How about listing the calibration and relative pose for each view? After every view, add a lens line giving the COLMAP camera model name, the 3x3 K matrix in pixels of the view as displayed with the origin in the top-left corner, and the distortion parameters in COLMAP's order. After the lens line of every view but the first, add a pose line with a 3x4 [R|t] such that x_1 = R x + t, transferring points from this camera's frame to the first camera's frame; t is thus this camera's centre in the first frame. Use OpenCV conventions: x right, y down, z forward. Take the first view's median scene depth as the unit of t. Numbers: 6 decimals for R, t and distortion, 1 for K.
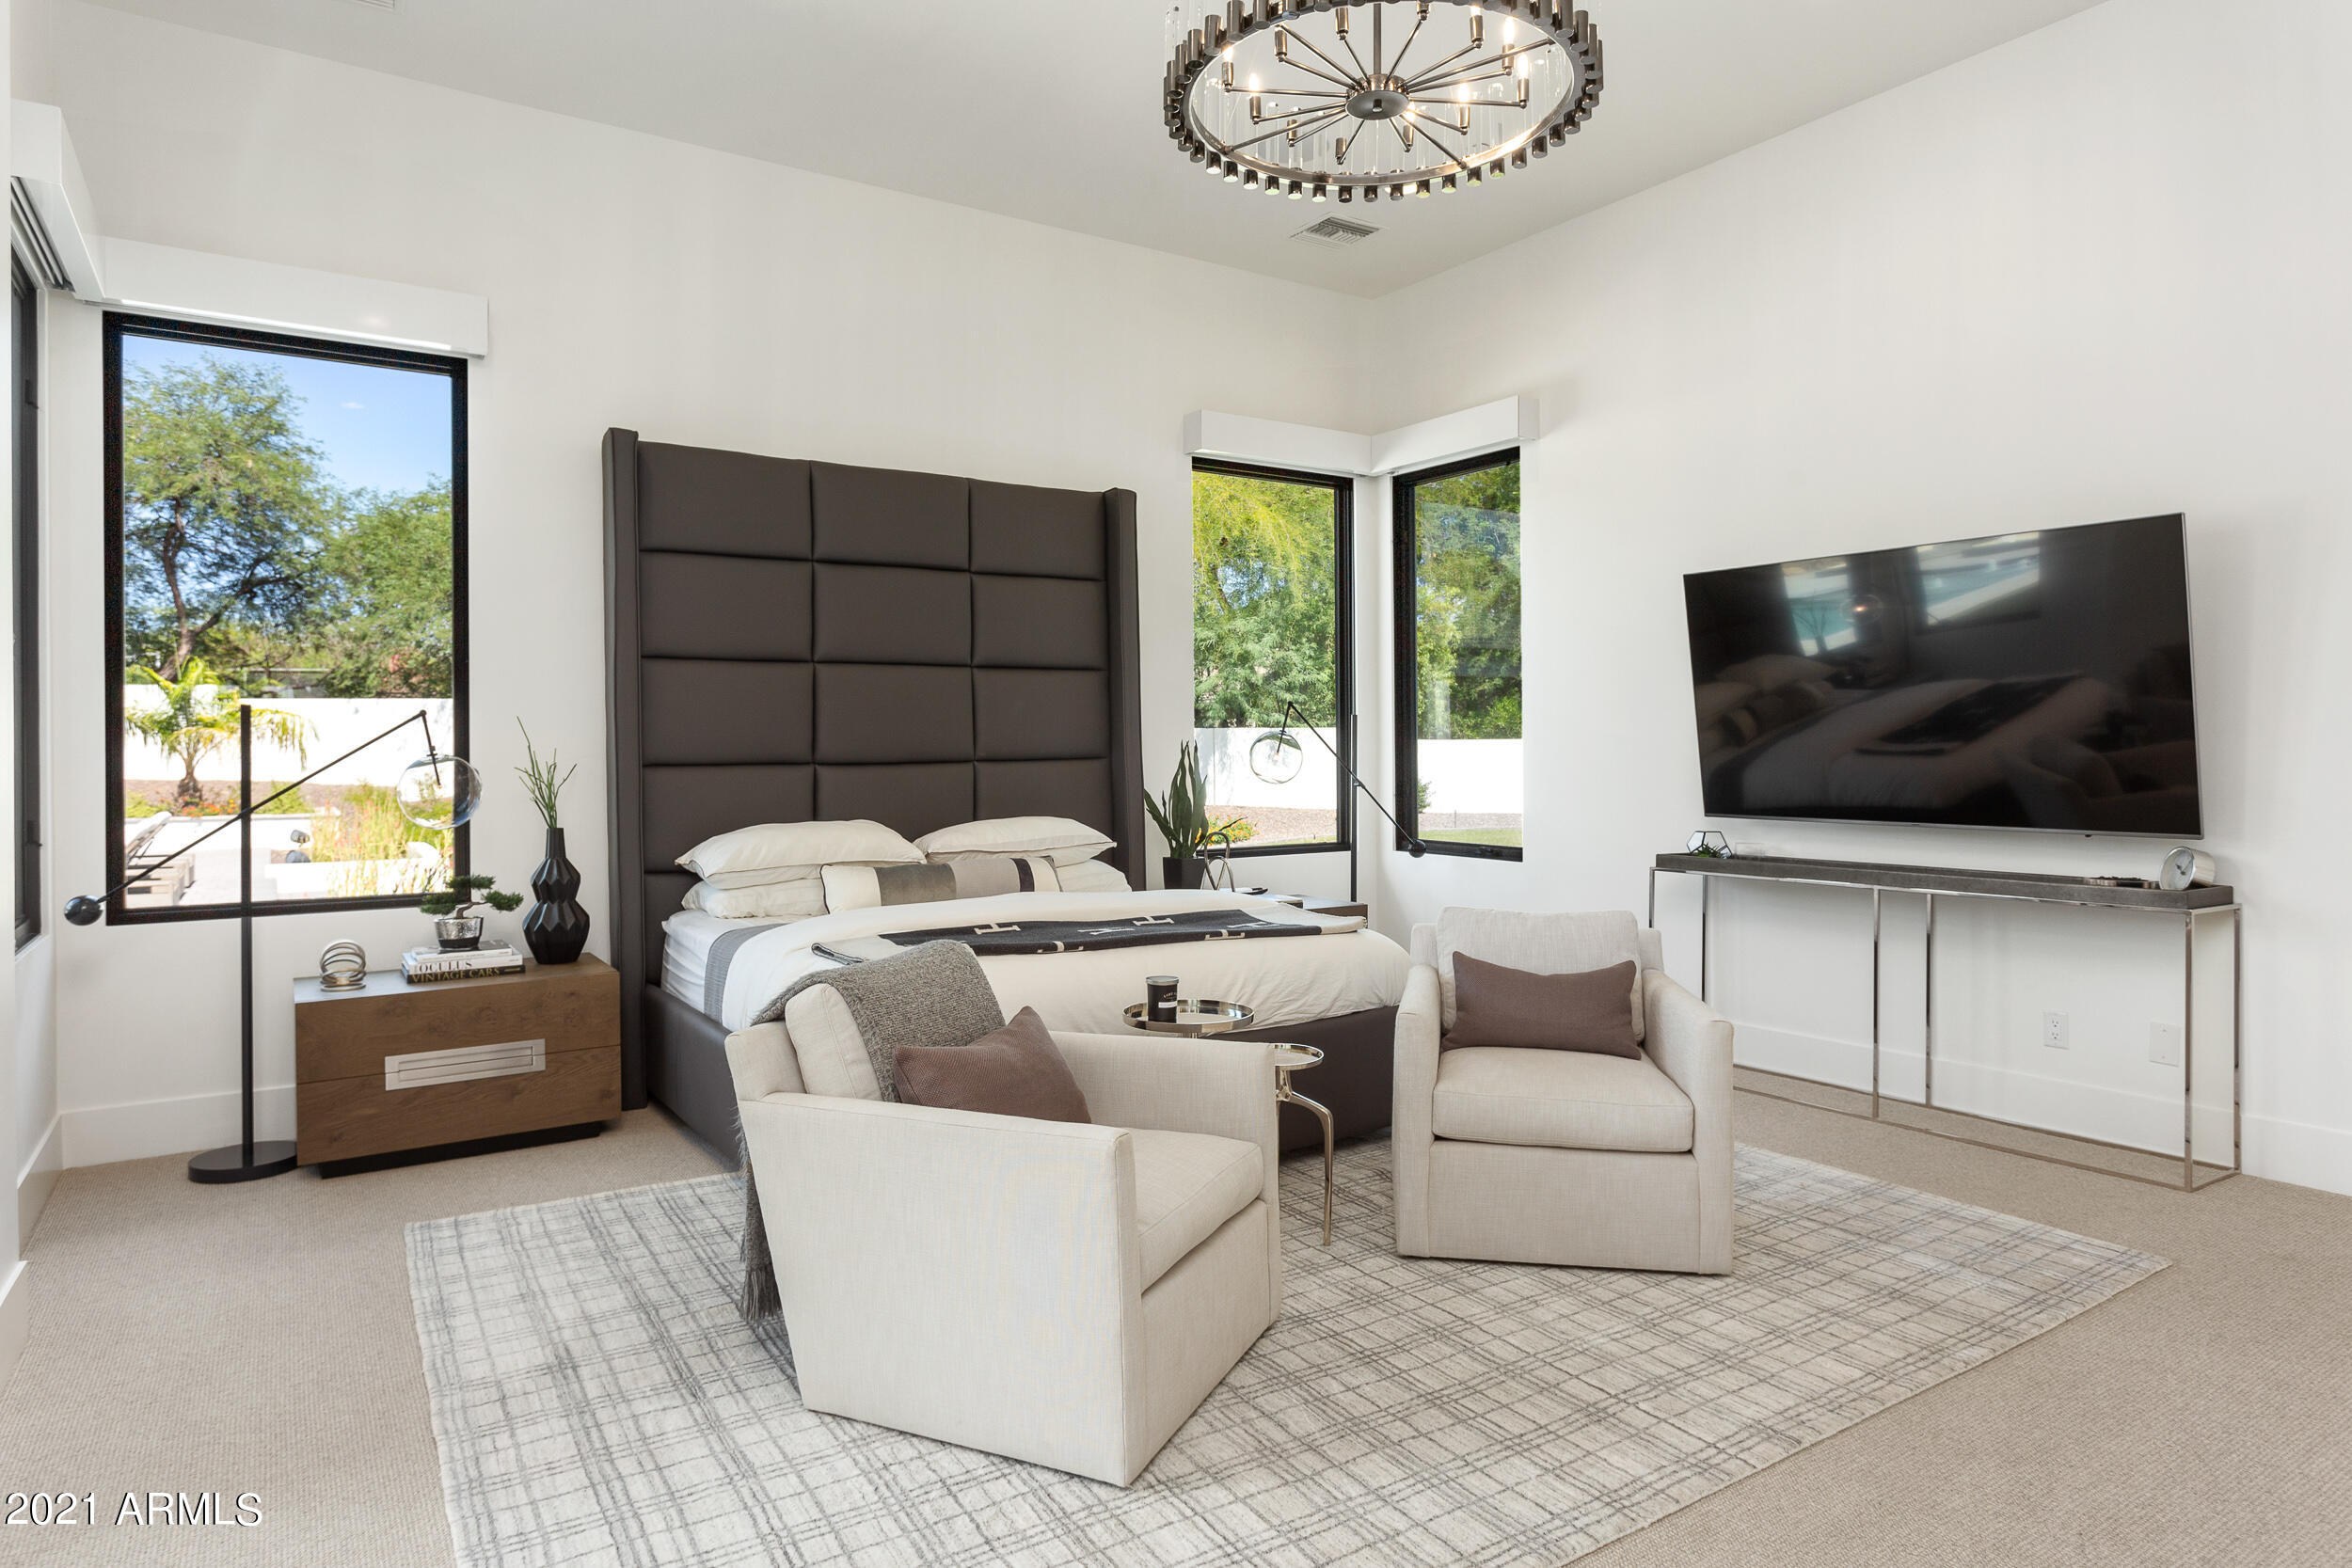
lens RADIAL K [[1372.9, 0, 1175.1], [0, 1372.9, 730.0], [0, 0, 1]] dist [0.001146, -0.000230]
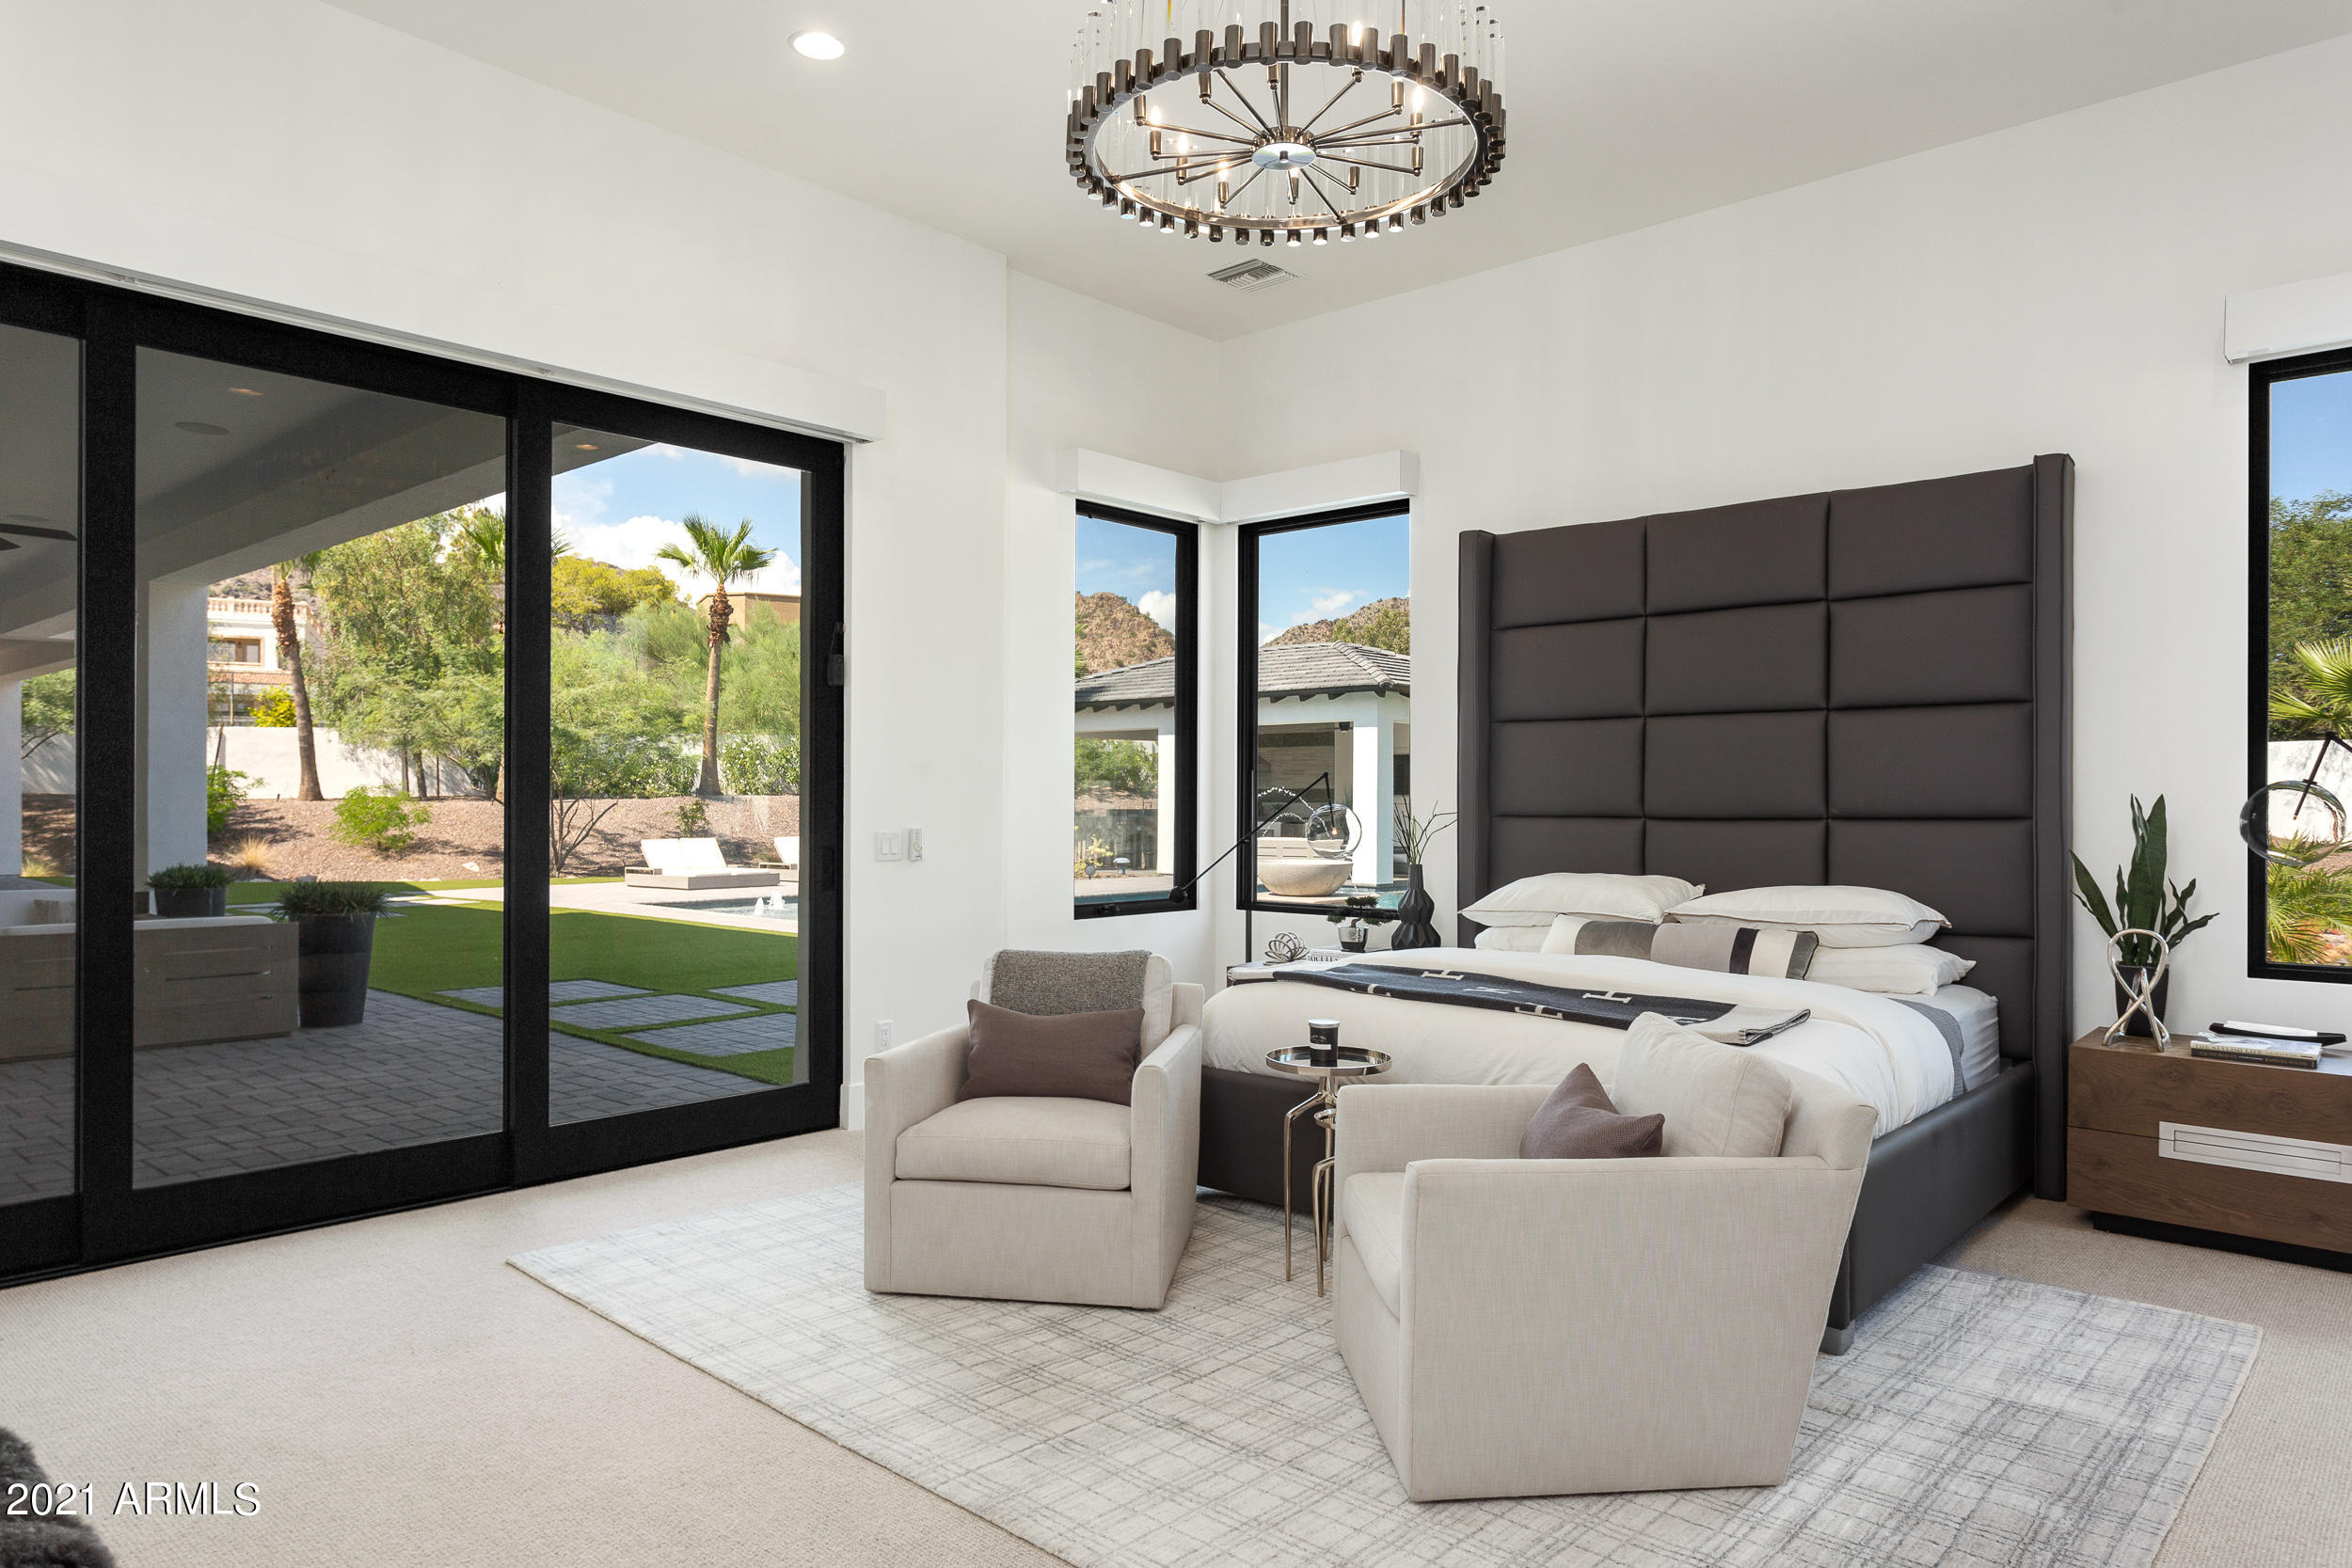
lens RADIAL K [[1461.4, 0, 1176.0], [0, 1461.4, 784.0], [0, 0, 1]] dist [-0.003722, 0.001722]
pose [[0.242960, -0.003973, -0.970028, 0.785914], [0.008382, 0.999963, -0.001996, -0.000806], [0.970000, -0.007646, 0.242984, 0.459624]]
